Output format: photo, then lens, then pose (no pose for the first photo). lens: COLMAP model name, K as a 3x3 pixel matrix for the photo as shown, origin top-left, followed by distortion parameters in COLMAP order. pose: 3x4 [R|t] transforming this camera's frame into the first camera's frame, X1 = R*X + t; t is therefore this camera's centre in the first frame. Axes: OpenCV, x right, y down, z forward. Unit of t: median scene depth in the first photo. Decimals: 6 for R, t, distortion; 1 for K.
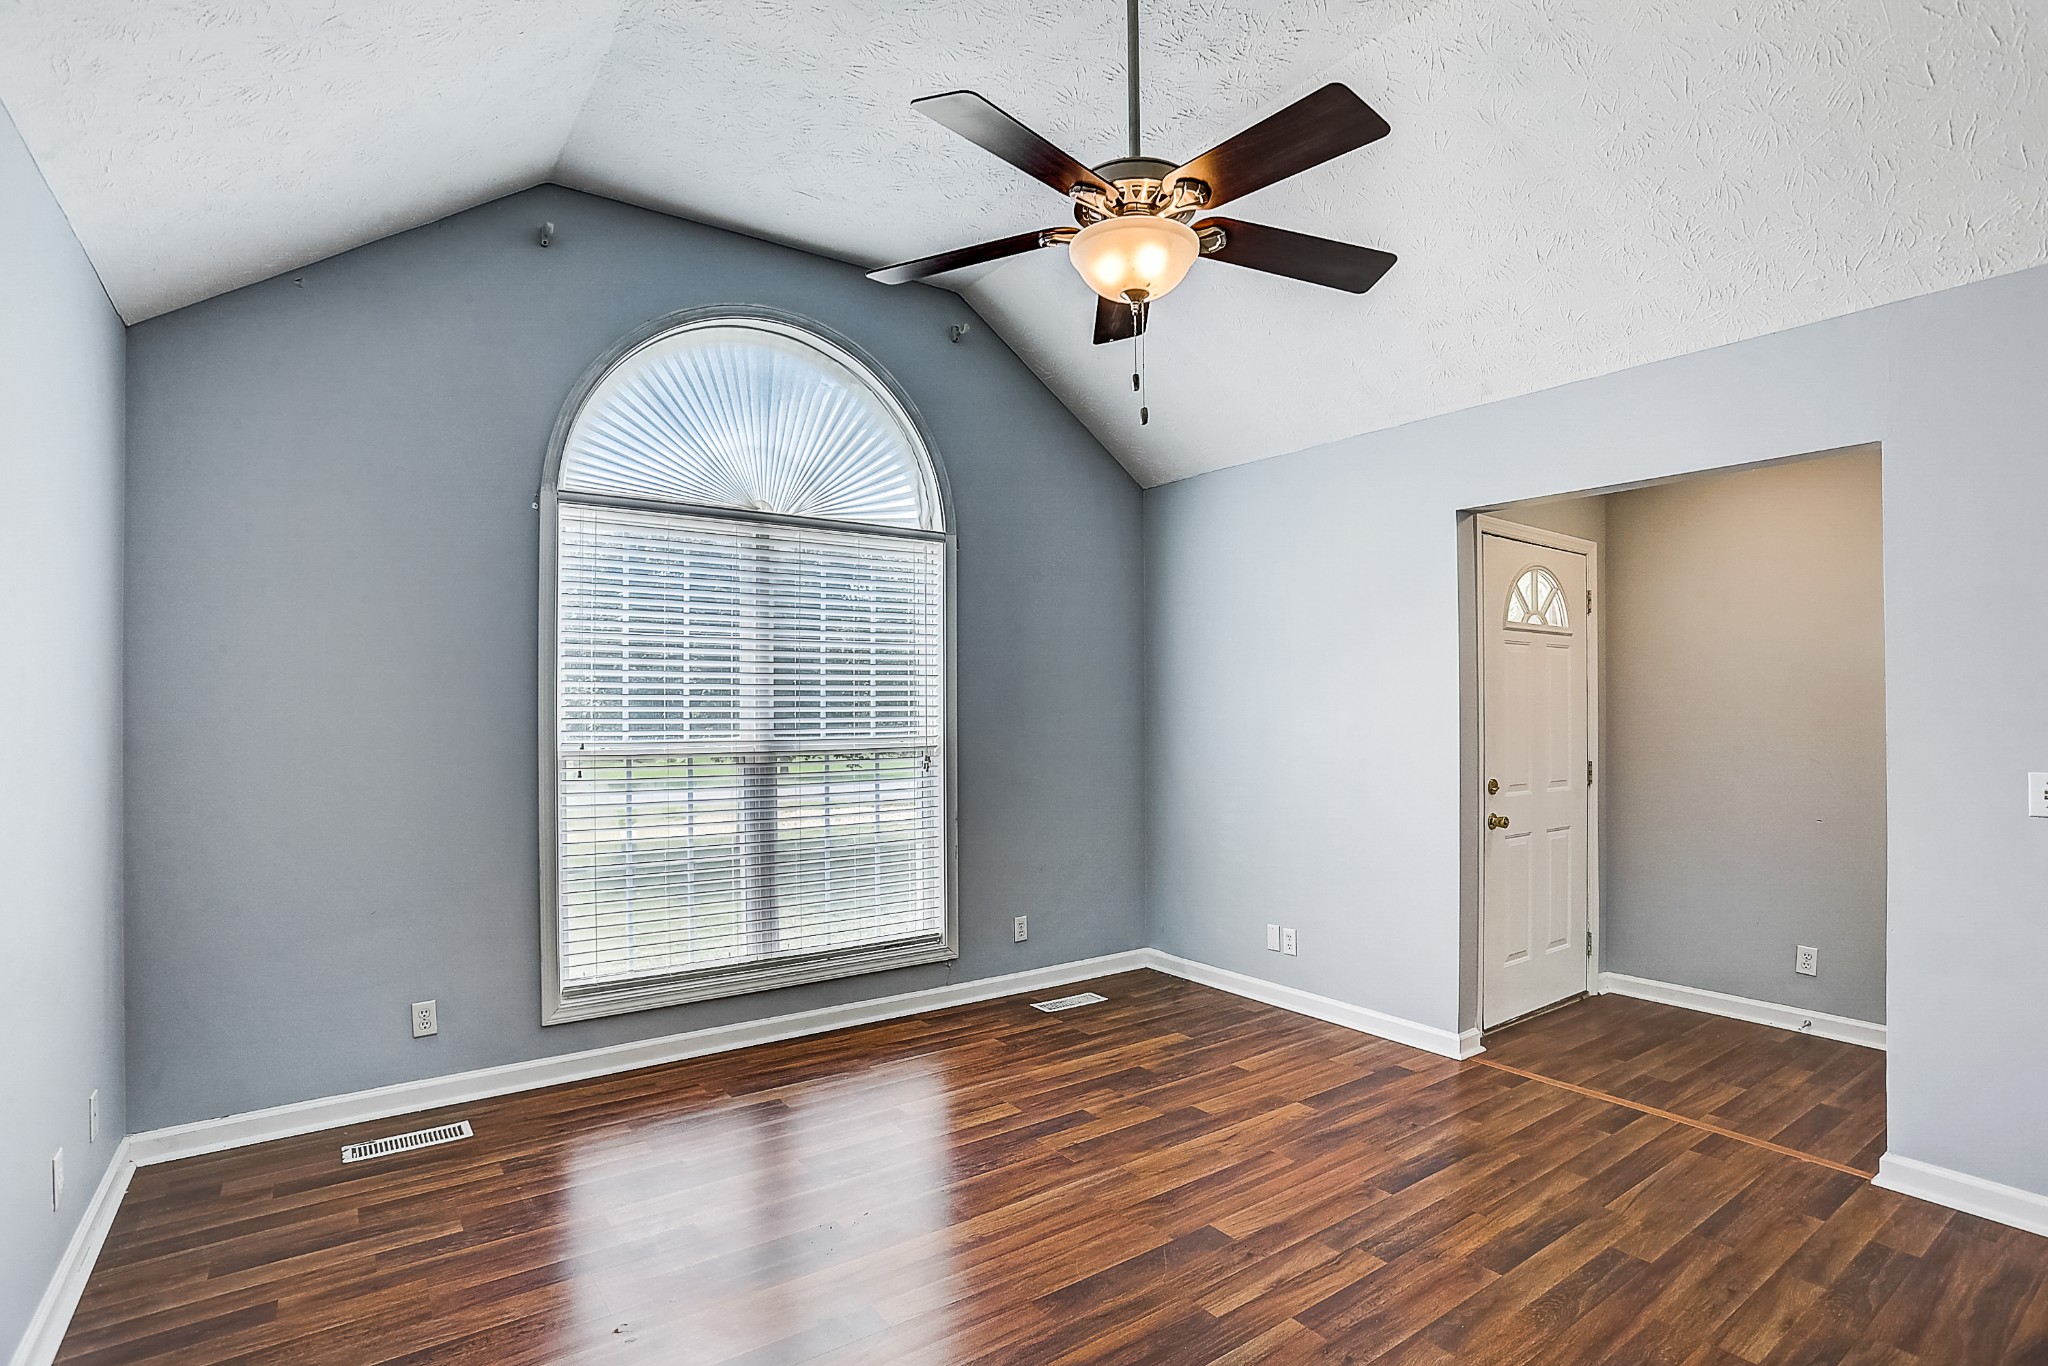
lens RADIAL K [[1013.4, 0, 1029.9], [0, 1013.4, 696.3], [0, 0, 1]] dist [-0.050533, 0.010968]
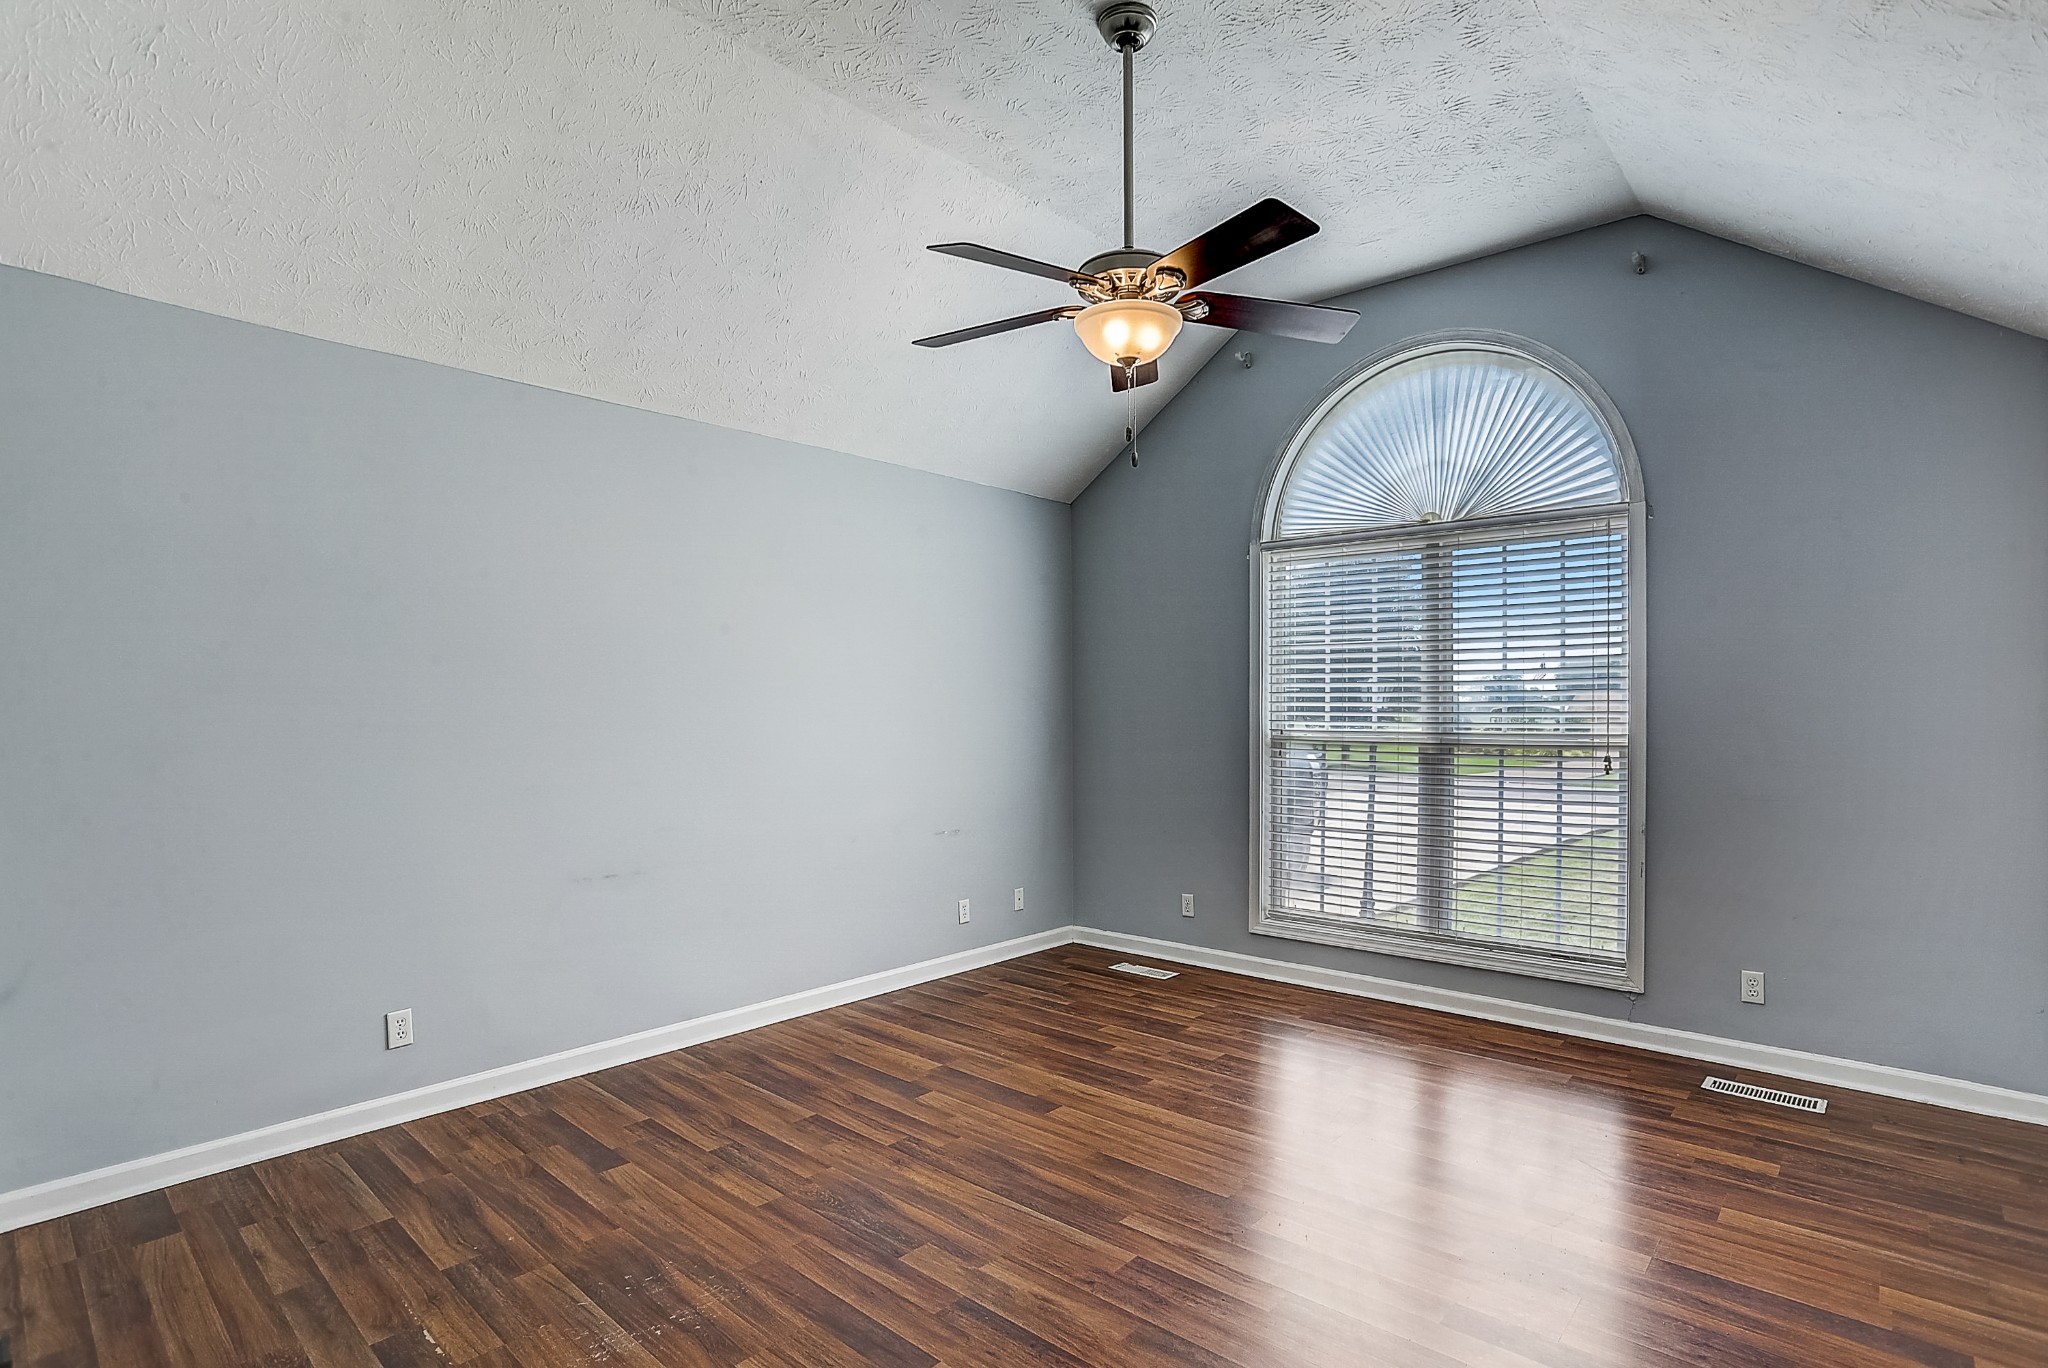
lens RADIAL K [[1013.4, 0, 1035.2], [0, 1013.4, 705.8], [0, 0, 1]] dist [-0.050533, 0.010968]
pose [[0.209185, 0.003527, -0.977870, 0.796515], [0.014061, 0.999879, 0.006615, 0.001748], [0.977775, -0.015133, 0.209110, 0.398476]]
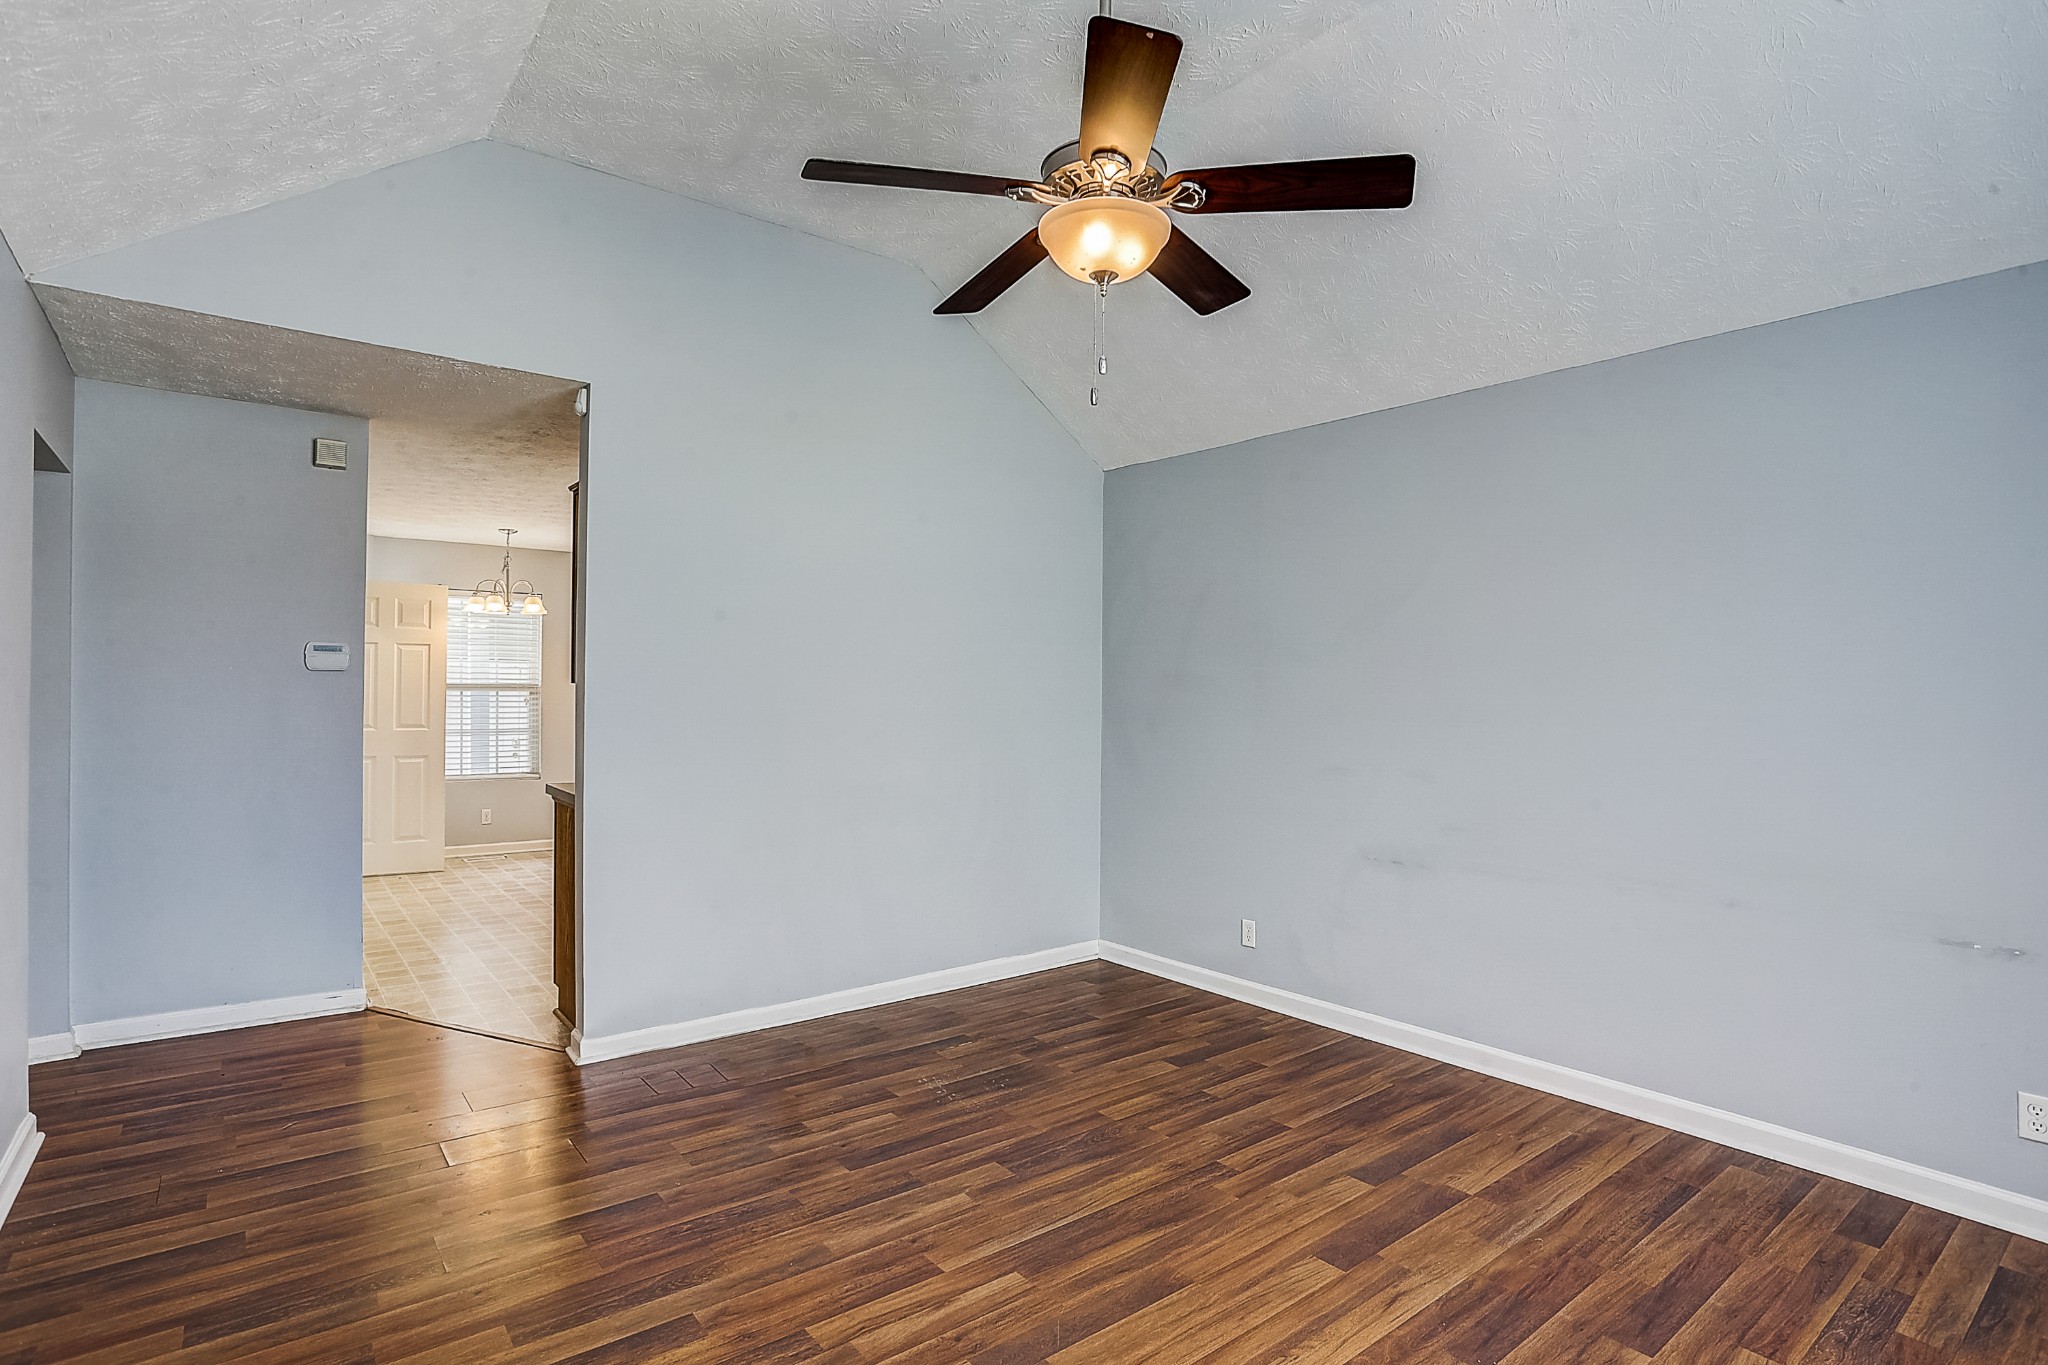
lens RADIAL K [[1013.4, 0, 1024.6], [0, 1013.4, 684.4], [0, 0, 1]] dist [-0.050533, 0.010968]
pose [[-0.999290, -0.008121, -0.036780, 0.133962], [-0.007337, 0.999744, -0.021387, 0.013657], [0.036945, -0.021102, -0.999095, 1.244816]]
